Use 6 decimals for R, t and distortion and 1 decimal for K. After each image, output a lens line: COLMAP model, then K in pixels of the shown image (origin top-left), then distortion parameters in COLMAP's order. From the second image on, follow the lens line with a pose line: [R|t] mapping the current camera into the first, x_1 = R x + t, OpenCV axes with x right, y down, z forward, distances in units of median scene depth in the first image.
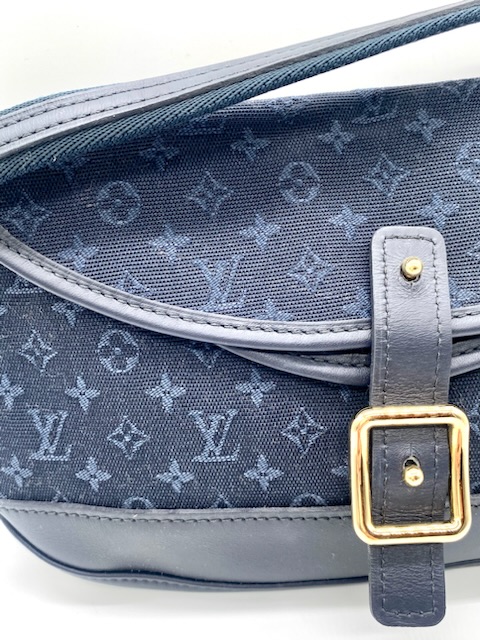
lens RADIAL K [[607.8, 0, 240.0], [0, 607.8, 320.0], [0, 0, 1]] dist [-0.003678, -0.015599]
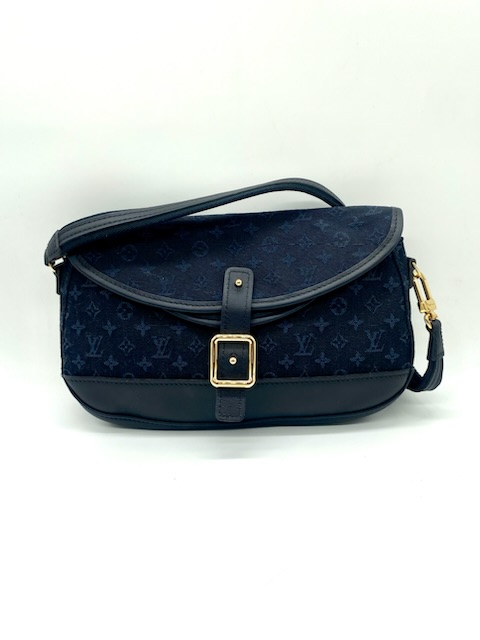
lens RADIAL K [[525.4, 0, 240.0], [0, 525.4, 320.0], [0, 0, 1]] dist [0.004023, 0.000237]
pose [[0.998656, 0.051714, -0.003471, 0.287929], [-0.051813, 0.994350, -0.092646, 0.267984], [-0.001340, 0.092701, 0.995693, -1.176963]]
